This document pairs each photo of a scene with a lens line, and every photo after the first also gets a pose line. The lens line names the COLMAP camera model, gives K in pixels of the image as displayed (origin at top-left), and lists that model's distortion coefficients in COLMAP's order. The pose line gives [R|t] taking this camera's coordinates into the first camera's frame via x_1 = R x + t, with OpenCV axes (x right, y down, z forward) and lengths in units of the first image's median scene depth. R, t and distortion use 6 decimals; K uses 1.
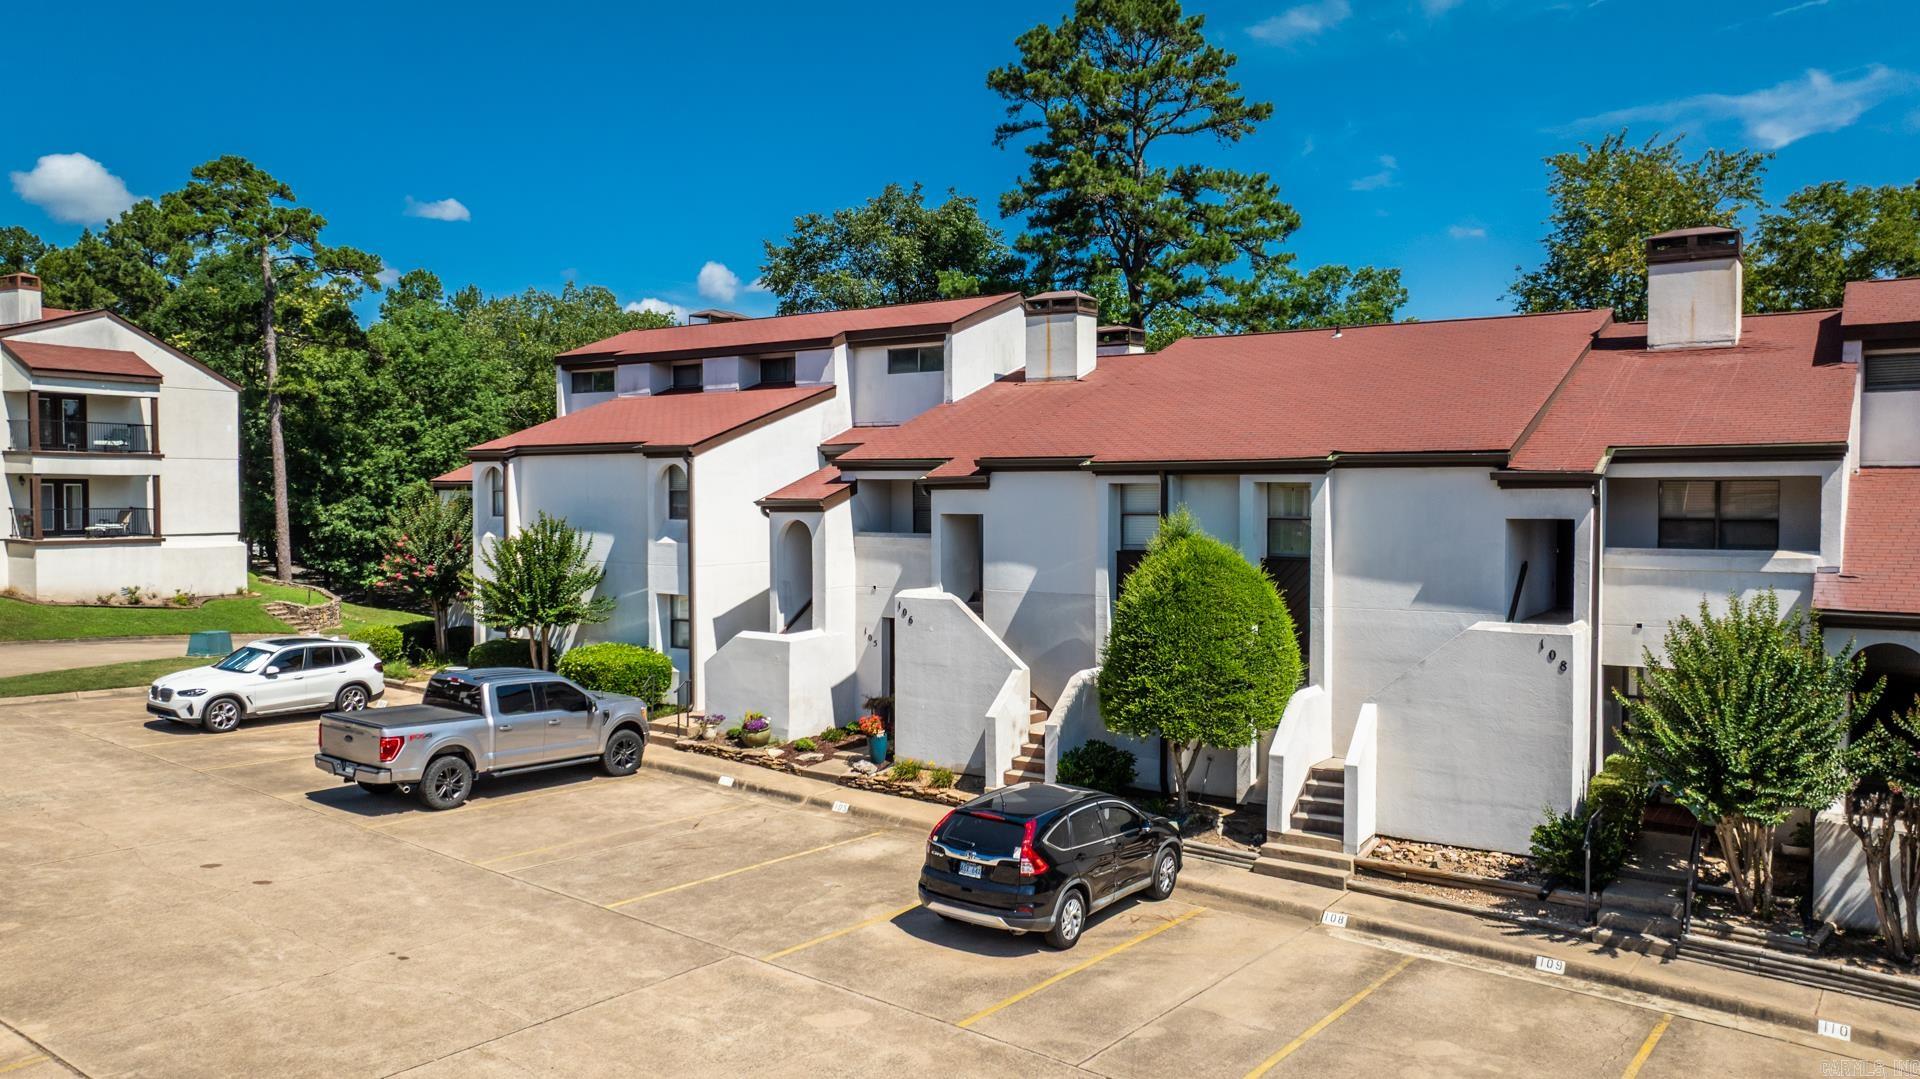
lens RADIAL K [[1360.2, 0, 960.0], [0, 1360.2, 539.5], [0, 0, 1]] dist [-0.018292, 0.002729]
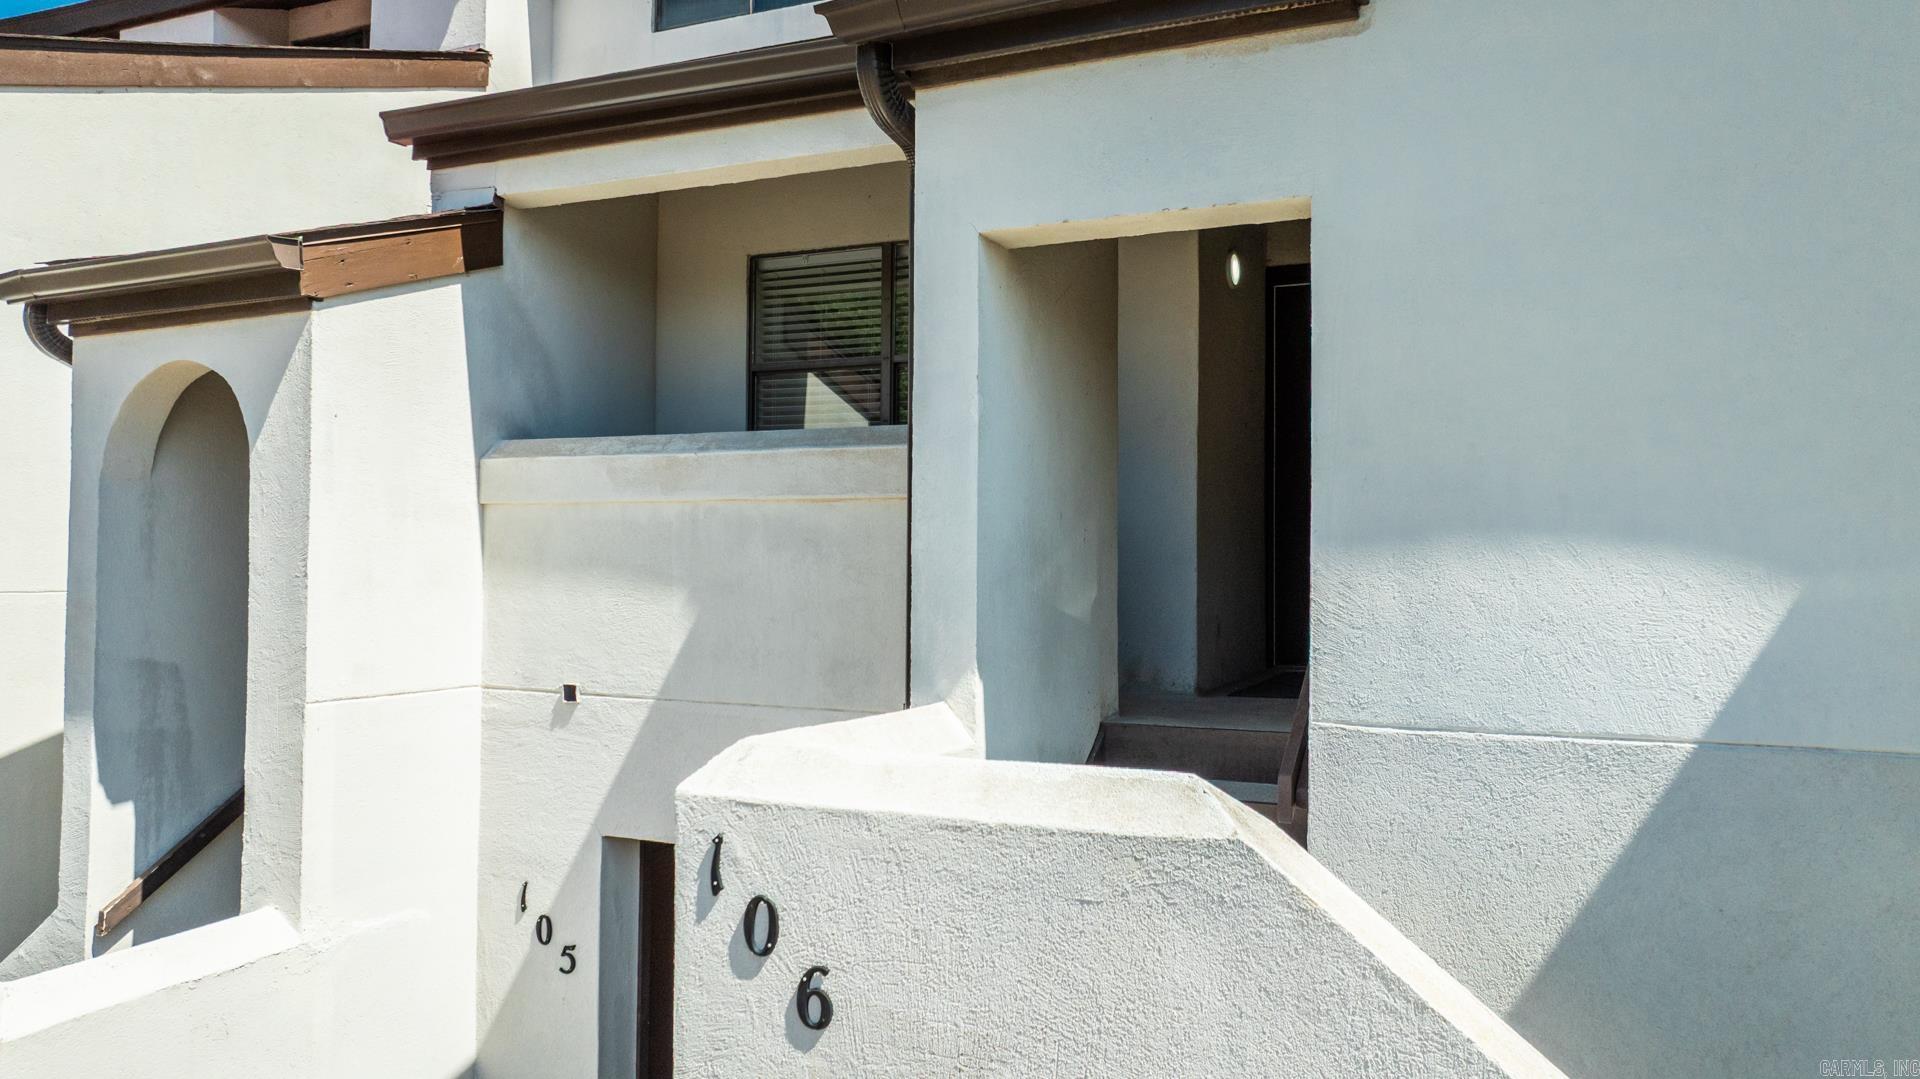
lens RADIAL K [[1396.3, 0, 960.0], [0, 1396.3, 539.5], [0, 0, 1]] dist [-0.004626, 0.000679]
pose [[0.986315, 0.014538, 0.164230, -0.040604], [-0.005020, 0.998291, -0.058221, 0.024678], [-0.164796, 0.056600, 0.984702, 0.806810]]
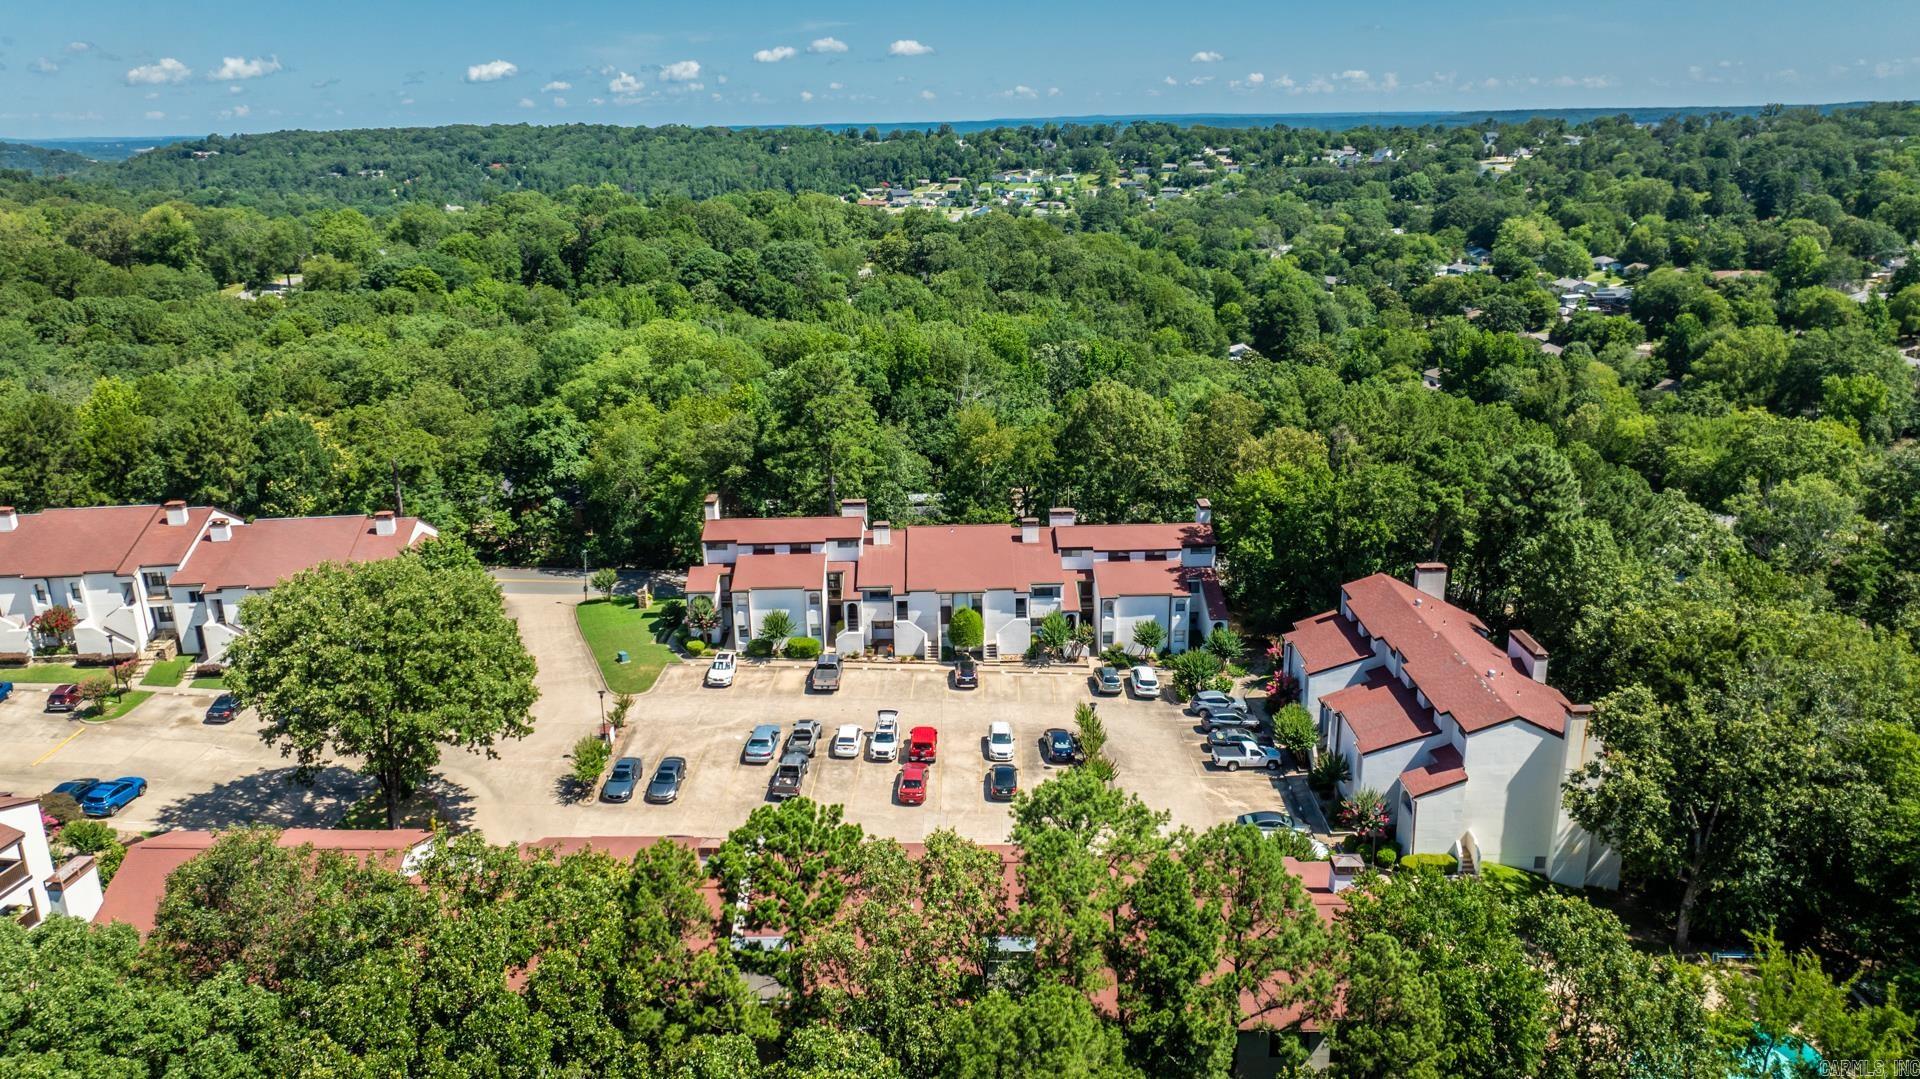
lens RADIAL K [[1346.0, 0, 960.0], [0, 1346.0, 539.5], [0, 0, 1]] dist [-0.021218, -0.003316]
pose [[0.821480, -0.185439, 0.539243, -2.123896], [0.043076, 0.963124, 0.265586, -1.339055], [-0.568608, -0.194945, 0.799175, -2.553990]]
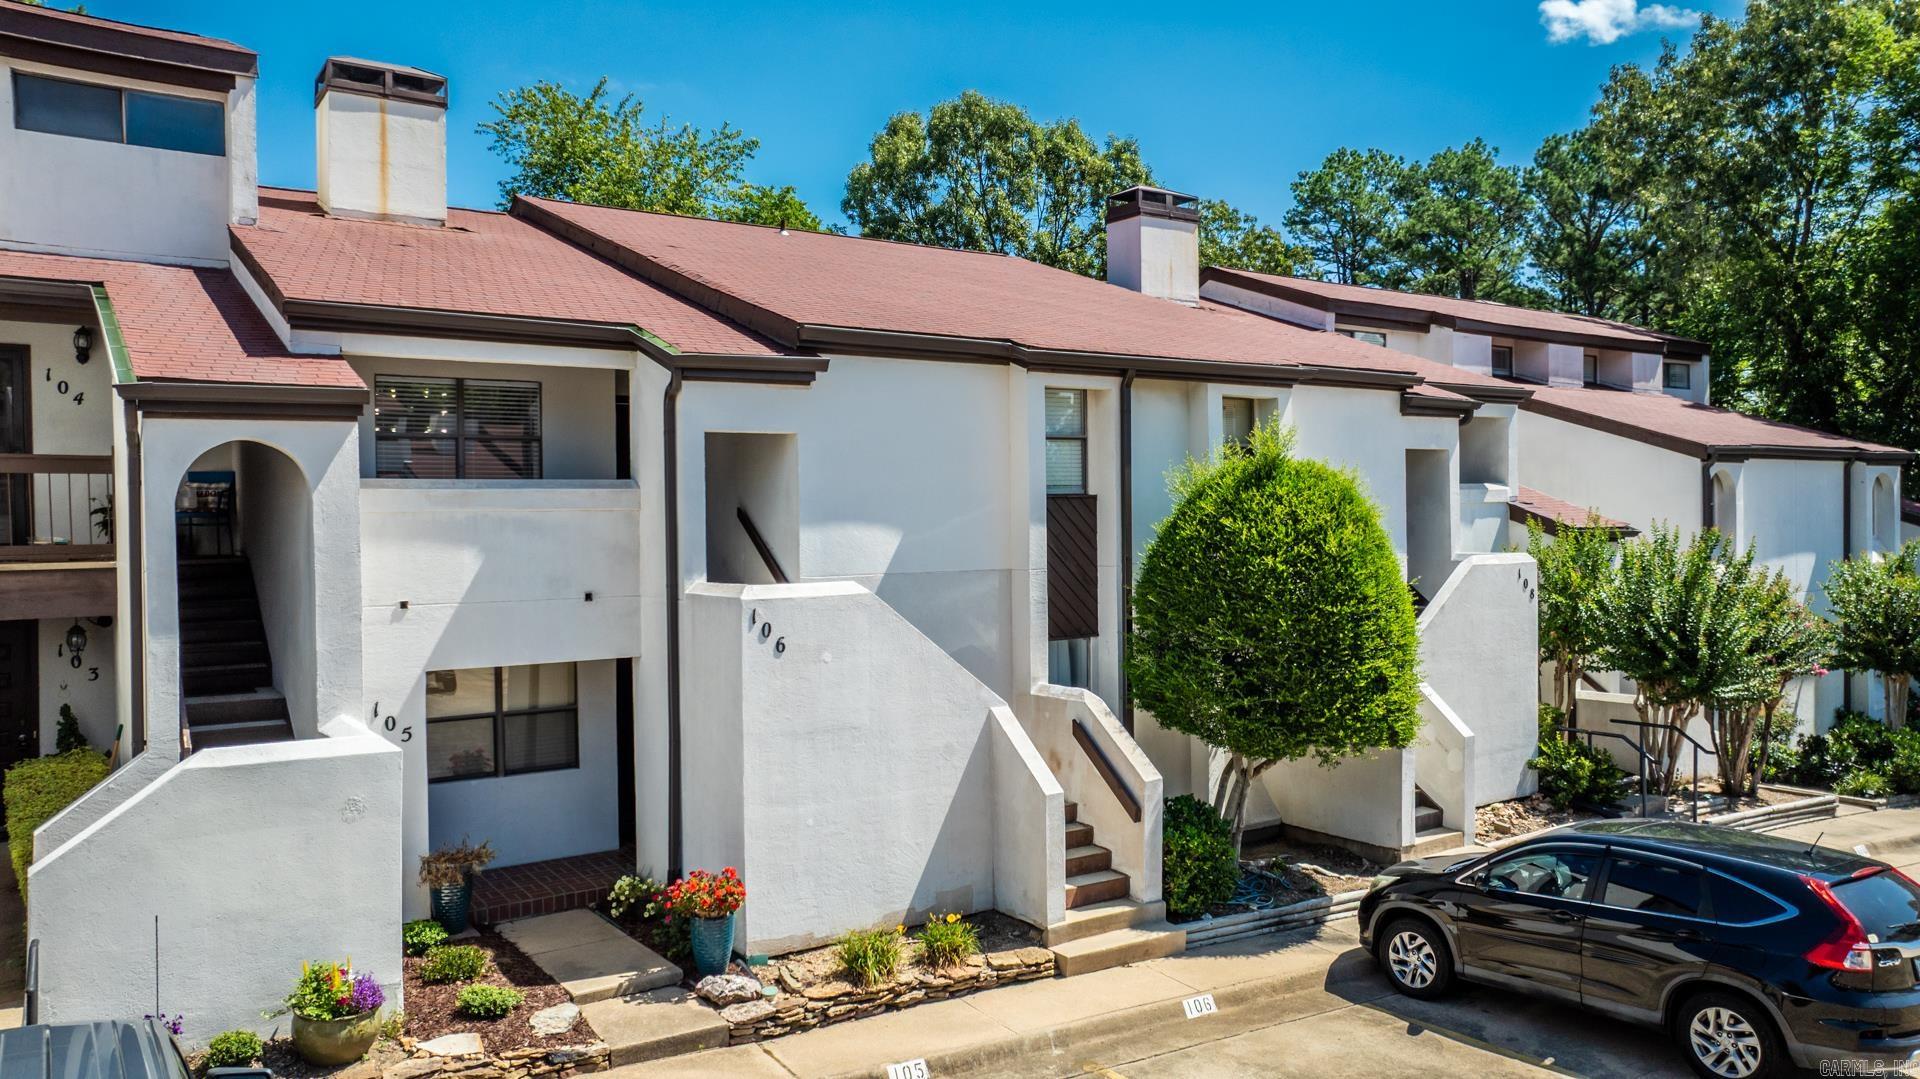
lens RADIAL K [[1346.0, 0, 960.0], [0, 1346.0, 539.5], [0, 0, 1]] dist [-0.021218, -0.003316]
pose [[0.361653, -0.018855, 0.932122, -0.413168], [0.045555, 0.998959, 0.002532, 0.022312], [-0.931199, 0.041547, 0.362136, 0.708314]]
